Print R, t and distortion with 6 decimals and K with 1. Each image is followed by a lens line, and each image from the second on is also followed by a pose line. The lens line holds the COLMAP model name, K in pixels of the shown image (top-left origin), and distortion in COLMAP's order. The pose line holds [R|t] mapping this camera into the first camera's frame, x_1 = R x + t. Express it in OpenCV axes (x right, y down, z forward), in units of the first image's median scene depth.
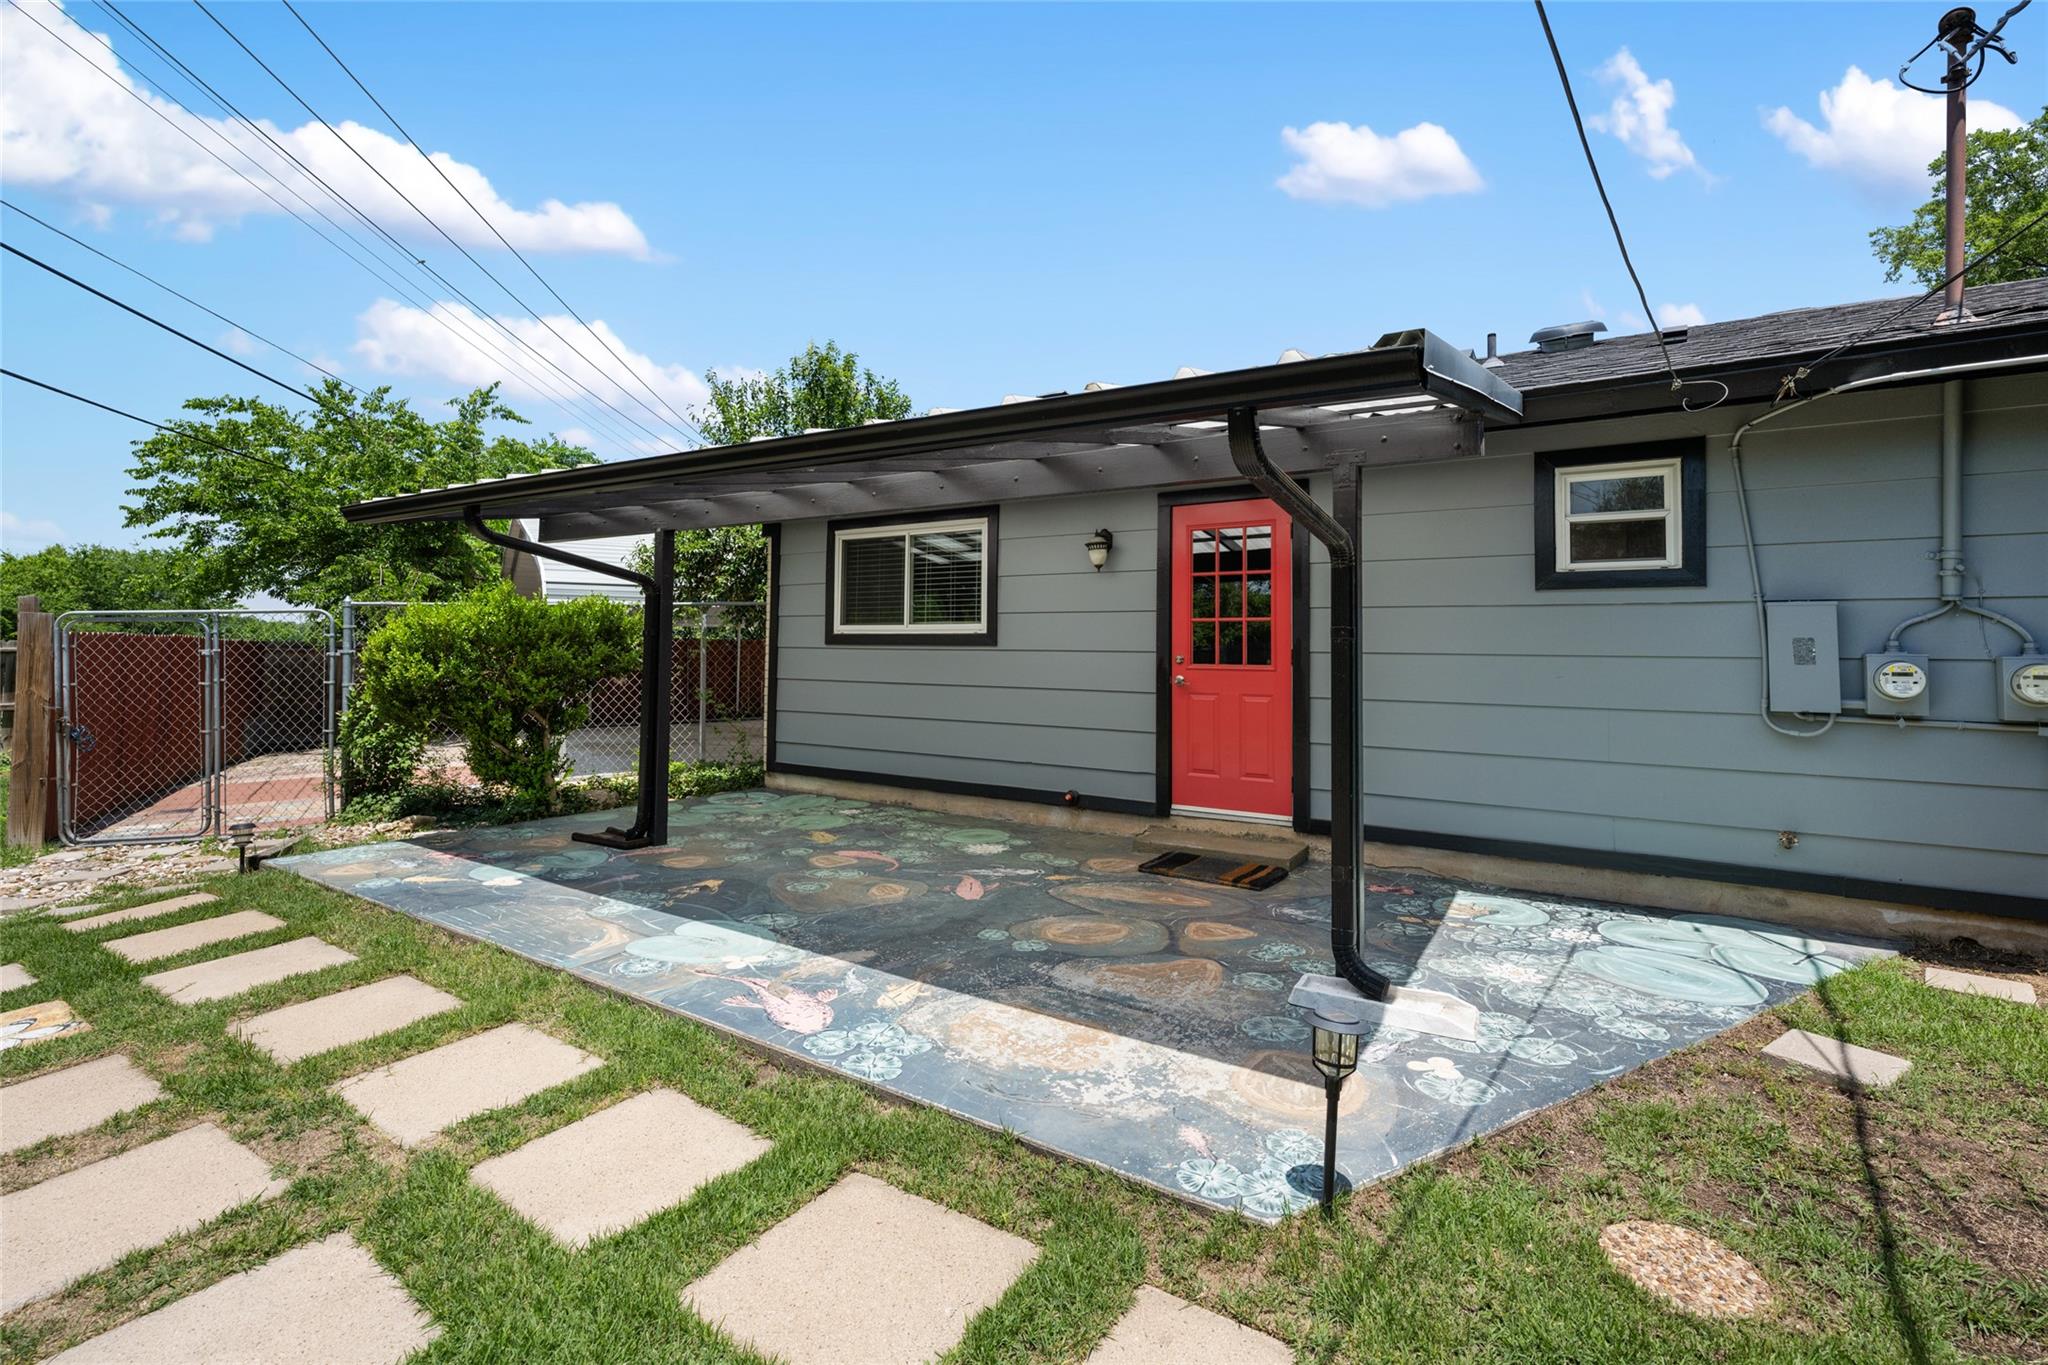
lens RADIAL K [[893.7, 0, 1048.7], [0, 893.7, 650.5], [0, 0, 1]] dist [0.000840, -0.000004]
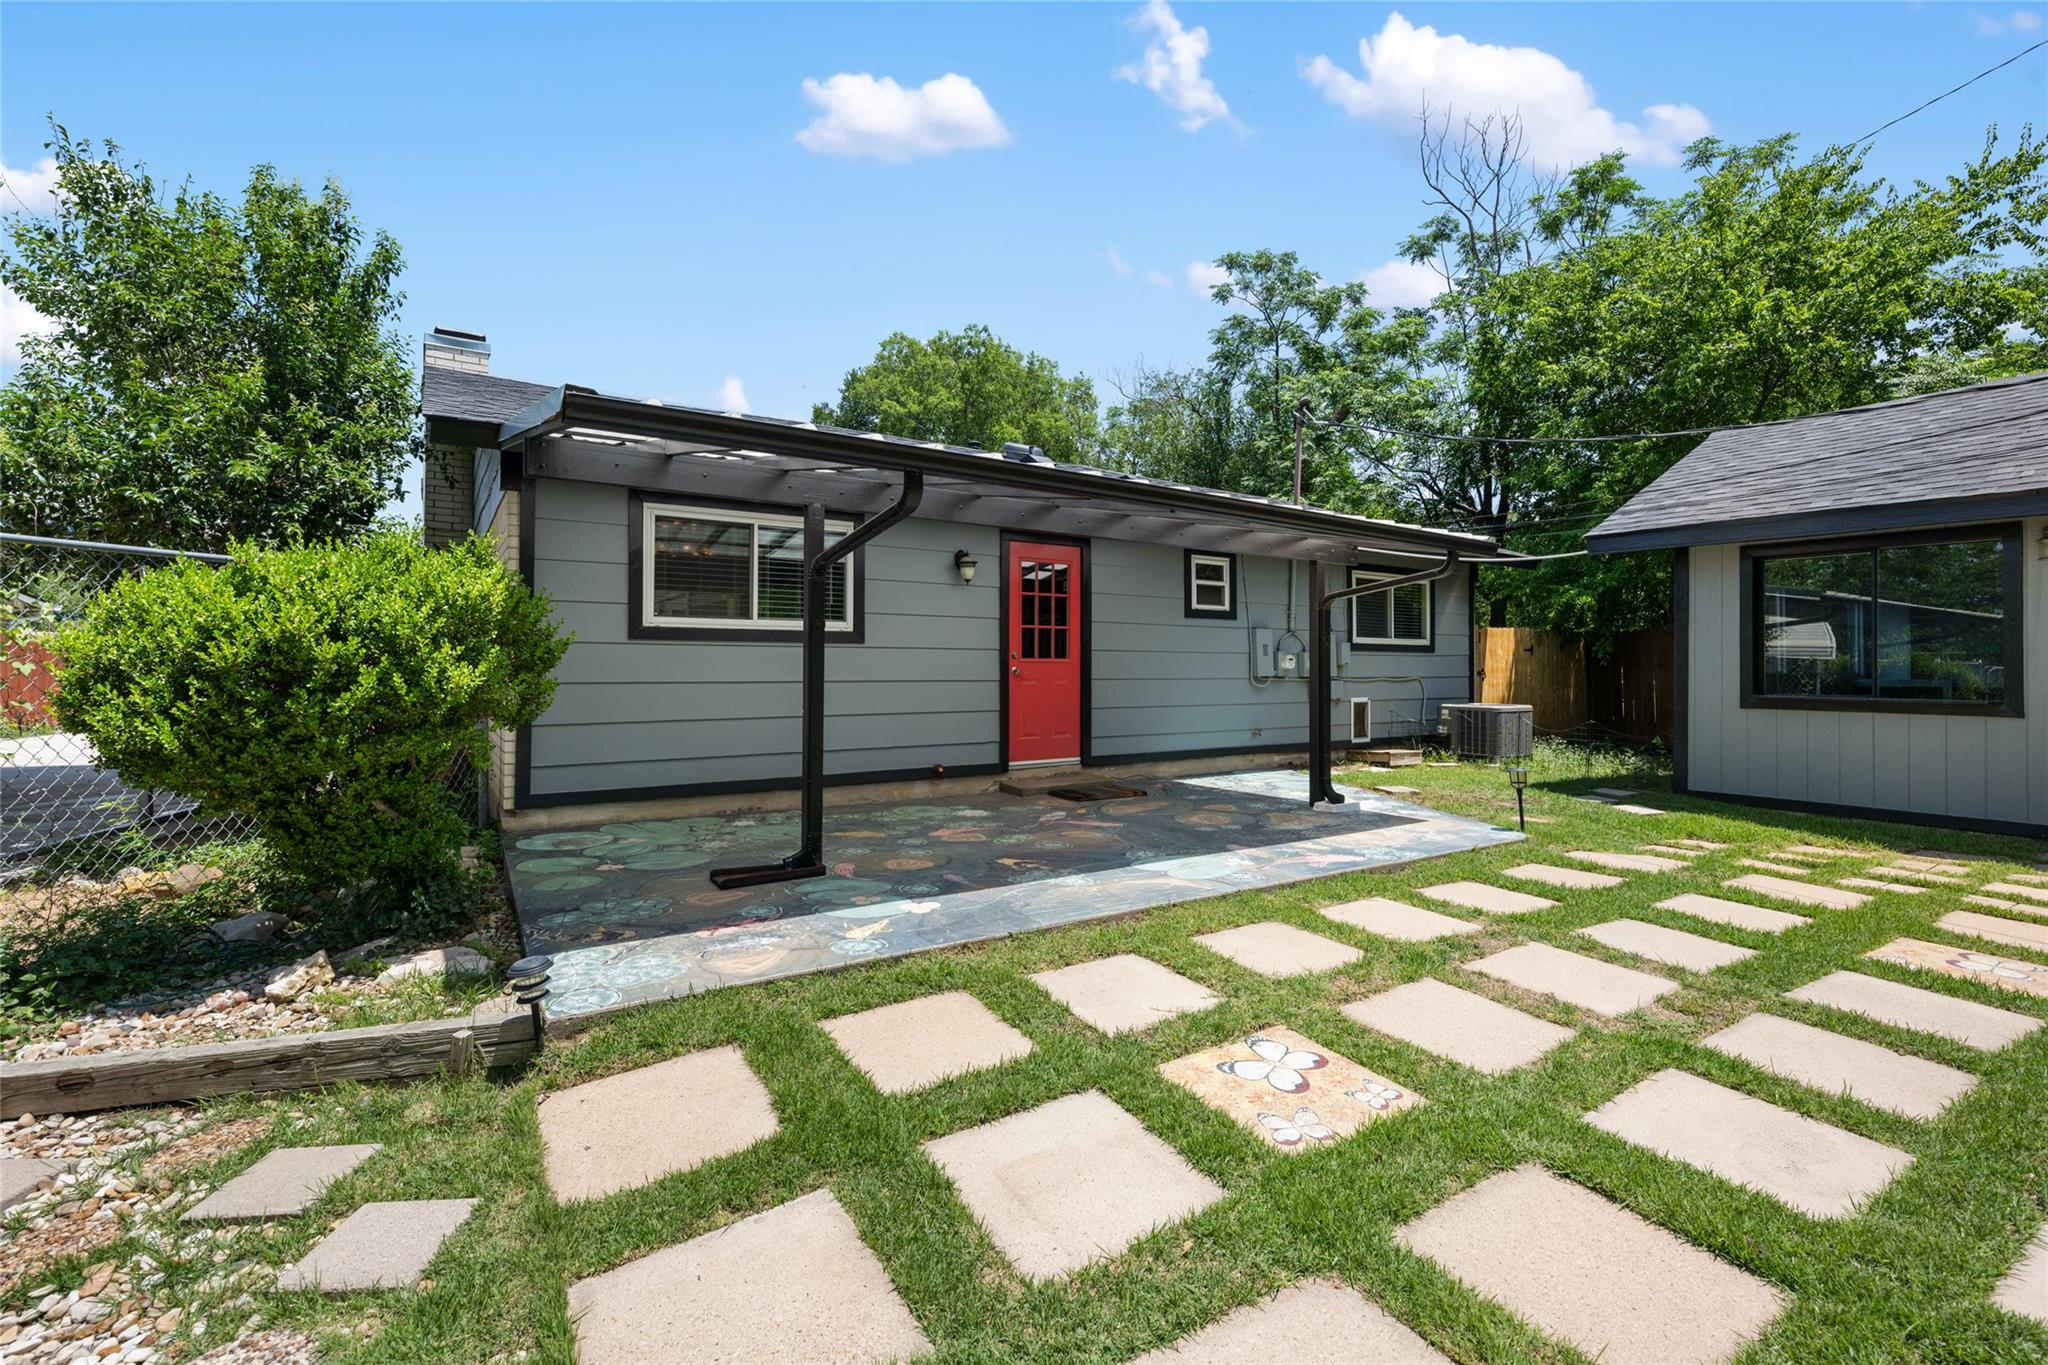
lens RADIAL K [[893.7, 0, 1013.2], [0, 893.7, 669.1], [0, 0, 1]] dist [0.000840, -0.000004]
pose [[0.424402, -0.015728, 0.905337, -1.337258], [-0.002504, 0.999825, 0.018543, 0.007996], [-0.905471, -0.010137, 0.424288, 0.524082]]
